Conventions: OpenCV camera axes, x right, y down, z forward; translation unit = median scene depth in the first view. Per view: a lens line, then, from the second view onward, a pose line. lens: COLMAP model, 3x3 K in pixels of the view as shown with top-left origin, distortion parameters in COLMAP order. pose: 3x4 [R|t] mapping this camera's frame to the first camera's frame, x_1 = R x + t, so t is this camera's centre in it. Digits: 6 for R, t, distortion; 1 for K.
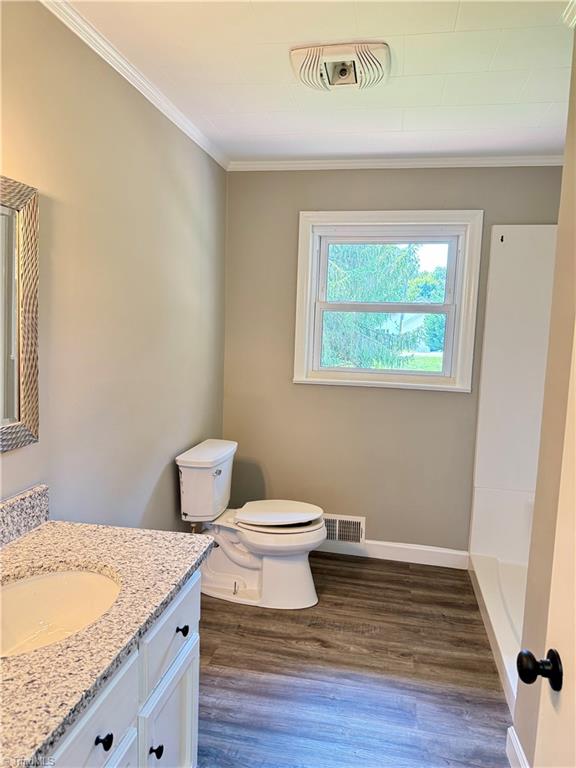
lens RADIAL K [[543.2, 0, 286.5], [0, 543.2, 383.2], [0, 0, 1]] dist [-0.000616, -0.004428]
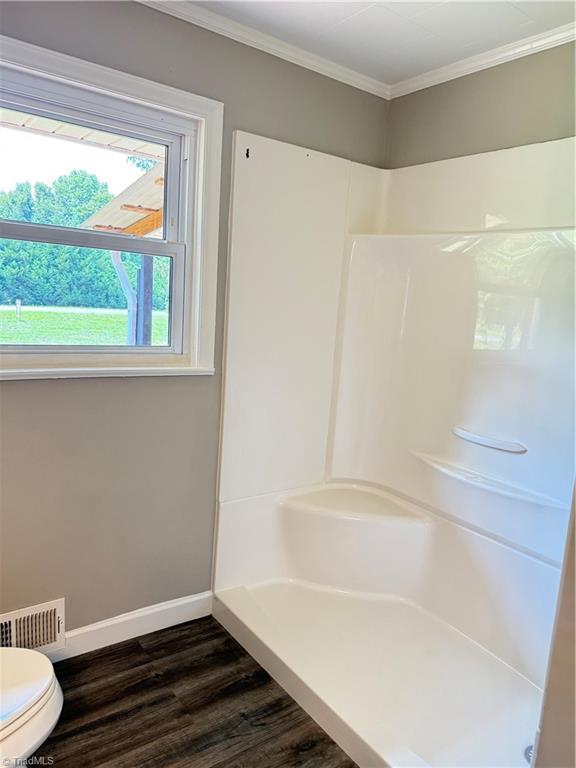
lens RADIAL K [[543.2, 0, 288.9], [0, 543.2, 387.1], [0, 0, 1]] dist [-0.000616, -0.004428]
pose [[0.662835, -0.103147, 0.741627, -0.114565], [0.025178, 0.992976, 0.115602, -0.045844], [-0.748342, -0.057953, 0.660776, 0.469950]]
